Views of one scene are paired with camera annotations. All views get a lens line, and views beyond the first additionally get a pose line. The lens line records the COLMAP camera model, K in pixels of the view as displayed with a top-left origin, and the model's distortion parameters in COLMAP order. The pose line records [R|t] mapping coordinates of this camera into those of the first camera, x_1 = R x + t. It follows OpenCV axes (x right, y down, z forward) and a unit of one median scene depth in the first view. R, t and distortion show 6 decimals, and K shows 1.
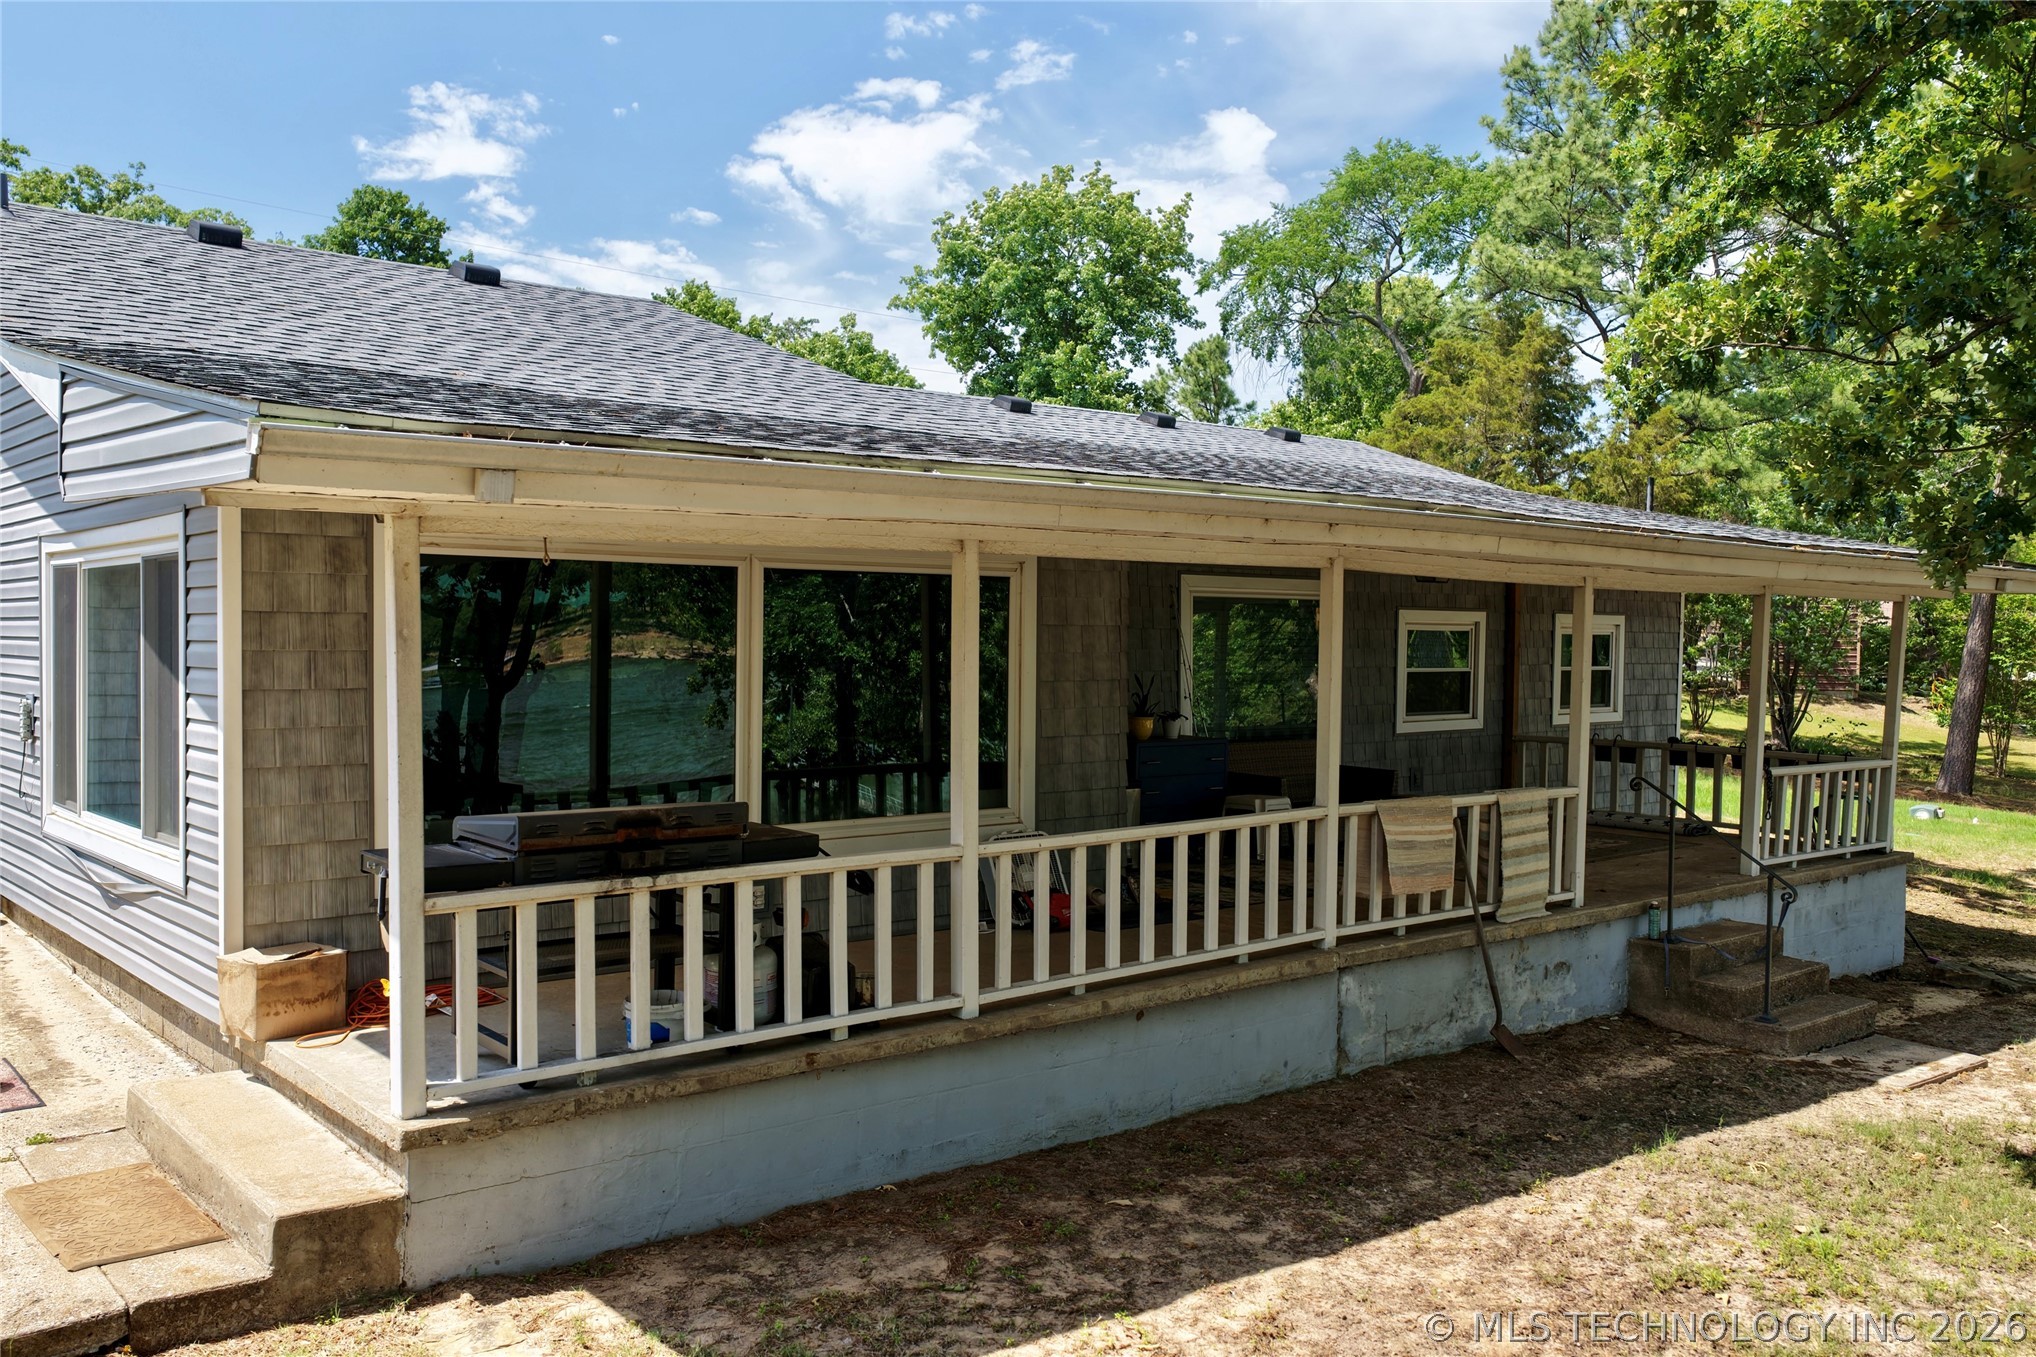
lens RADIAL K [[1723.3, 0, 1018.0], [0, 1723.3, 678.5], [0, 0, 1]] dist [-0.004063, 0.000226]
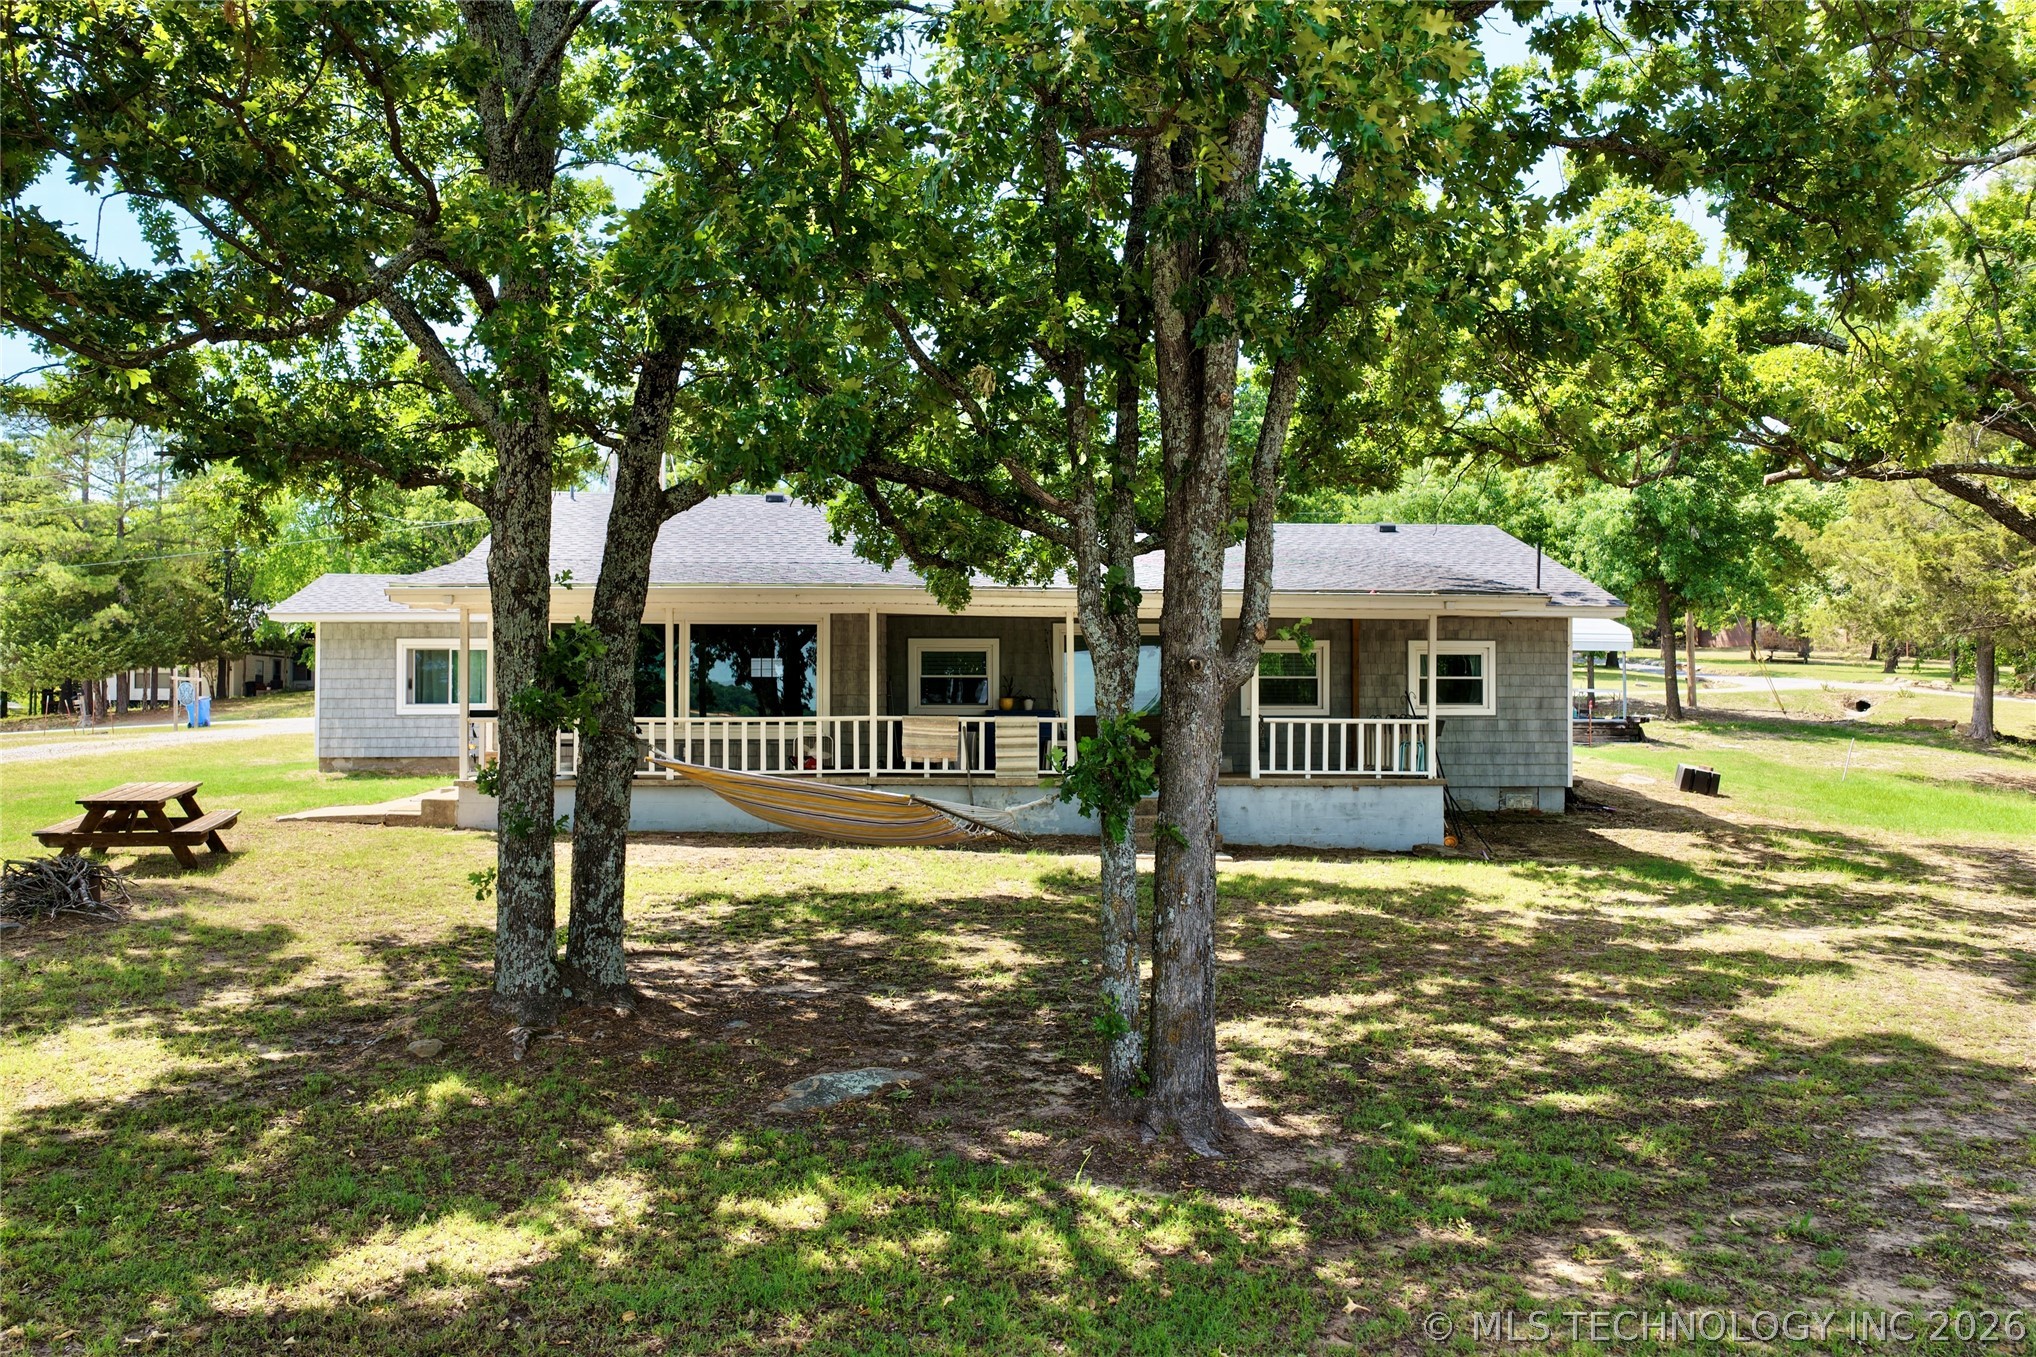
lens RADIAL K [[1723.3, 0, 1018.0], [0, 1723.3, 678.5], [0, 0, 1]] dist [-0.004063, 0.000226]
pose [[0.801388, -0.026365, -0.597564, 1.561864], [-0.008434, 0.998431, -0.055362, 0.135786], [0.598086, 0.049406, 0.799908, -0.678695]]
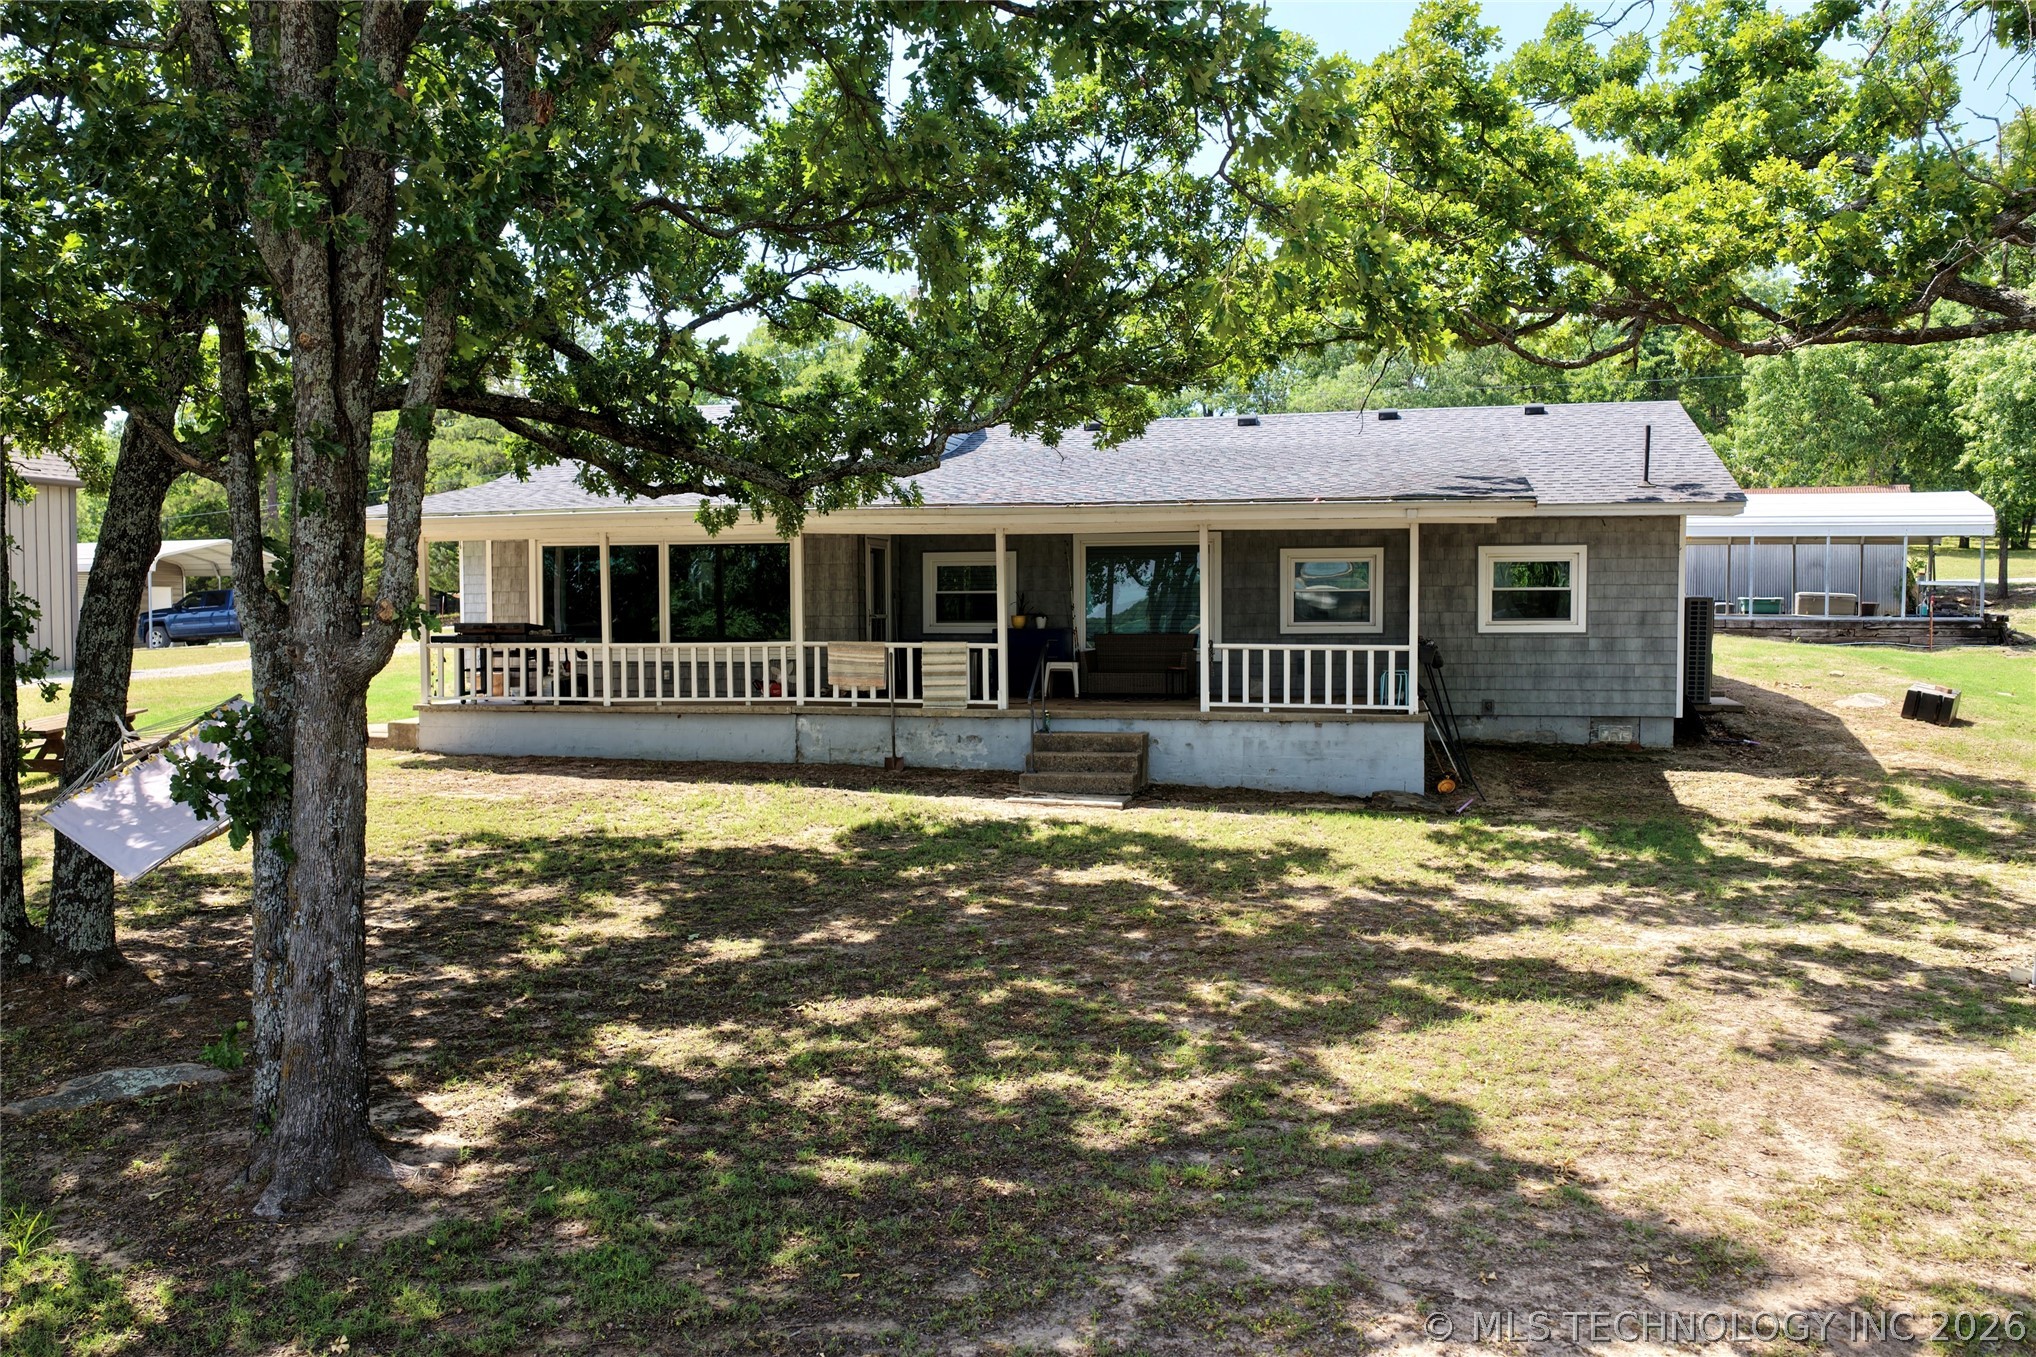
lens RADIAL K [[1723.3, 0, 1018.0], [0, 1723.3, 678.5], [0, 0, 1]] dist [-0.004063, 0.000226]
pose [[0.586489, 0.021641, -0.809668, 1.935767], [-0.011141, 0.999764, 0.018652, 0.069212], [0.809880, -0.001919, 0.586592, -0.070880]]
